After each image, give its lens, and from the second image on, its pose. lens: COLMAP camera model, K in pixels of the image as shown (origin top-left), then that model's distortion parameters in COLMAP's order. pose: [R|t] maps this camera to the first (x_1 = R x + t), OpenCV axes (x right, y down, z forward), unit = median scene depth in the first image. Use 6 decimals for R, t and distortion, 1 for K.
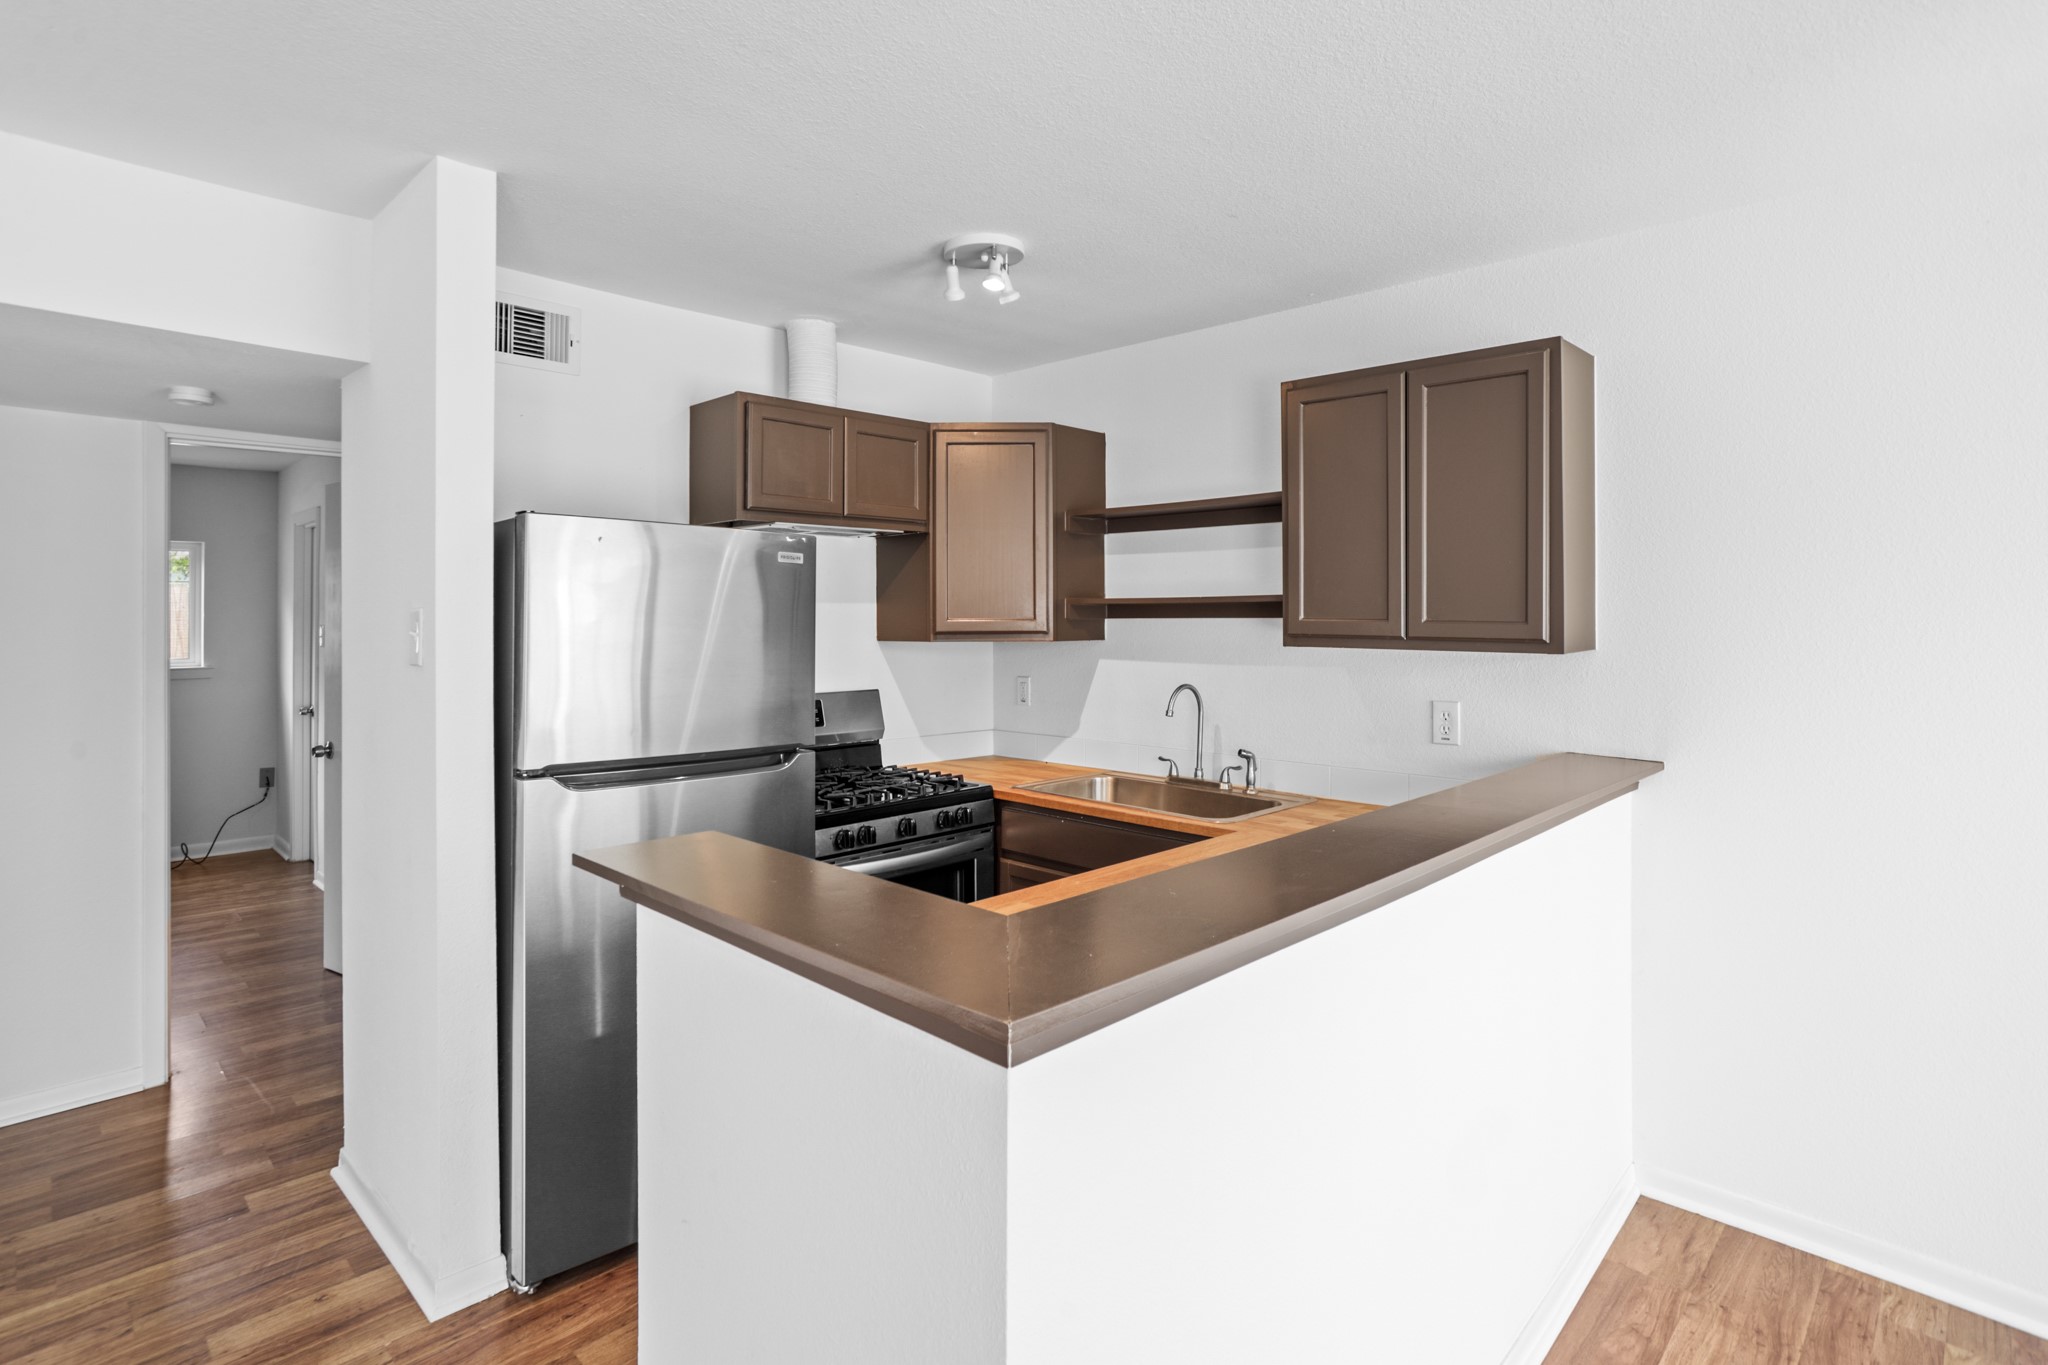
lens RADIAL K [[1019.5, 0, 1025.0], [0, 1019.5, 610.0], [0, 0, 1]] dist [-0.044792, 0.001776]
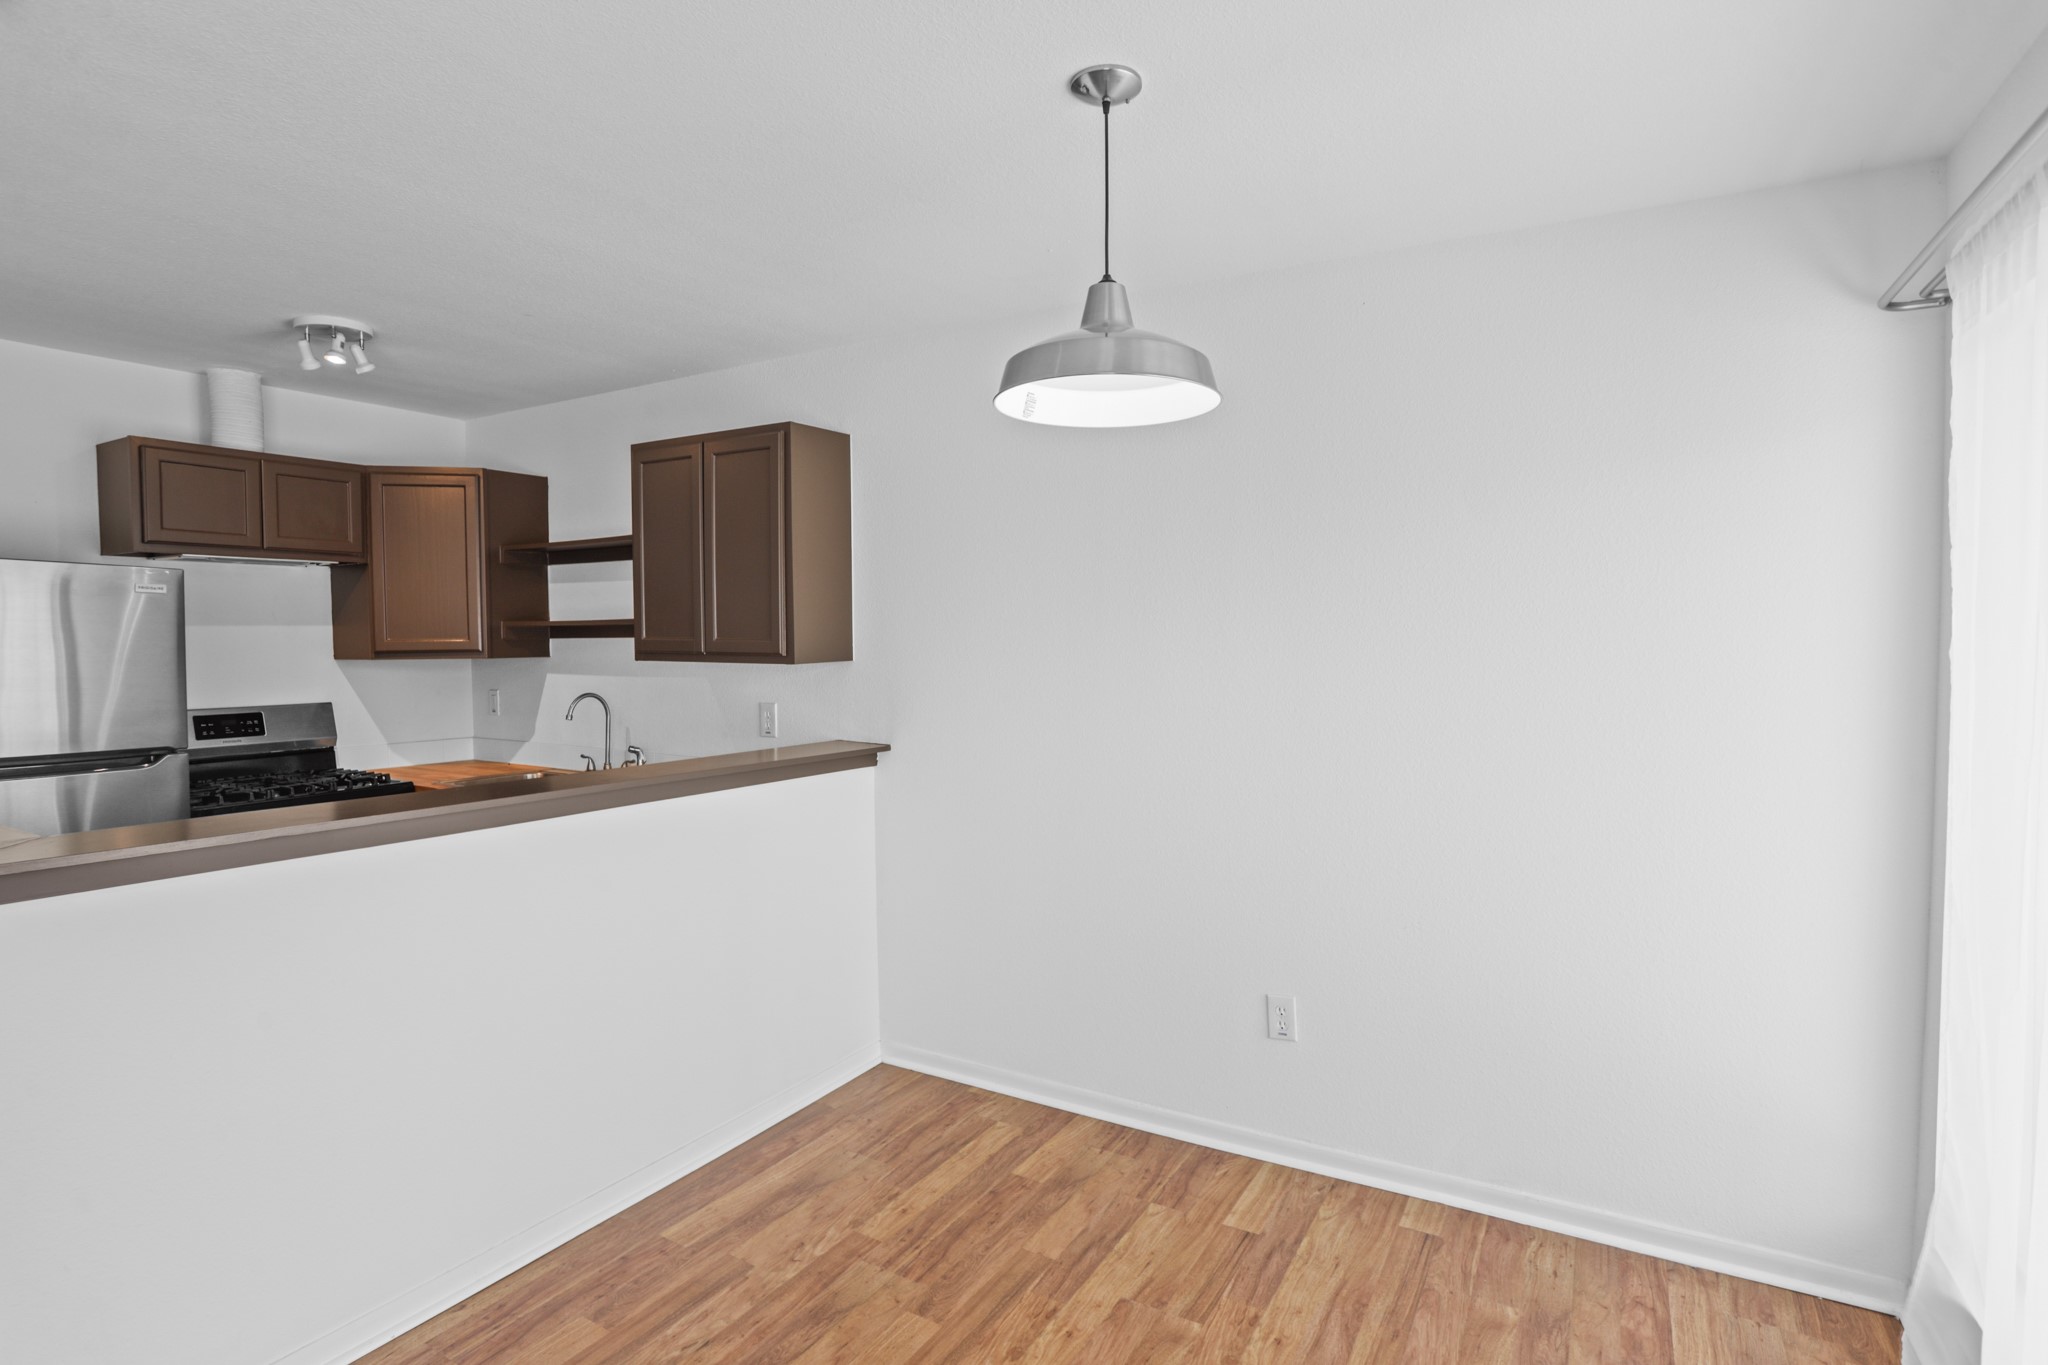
lens RADIAL K [[998.9, 0, 1019.8], [0, 998.9, 671.5], [0, 0, 1]] dist [-0.030744, 0.001408]
pose [[0.974161, -0.010183, 0.225623, 0.370992], [0.000862, 0.999143, 0.041372, -0.000226], [-0.225851, -0.040109, 0.973336, -0.241360]]
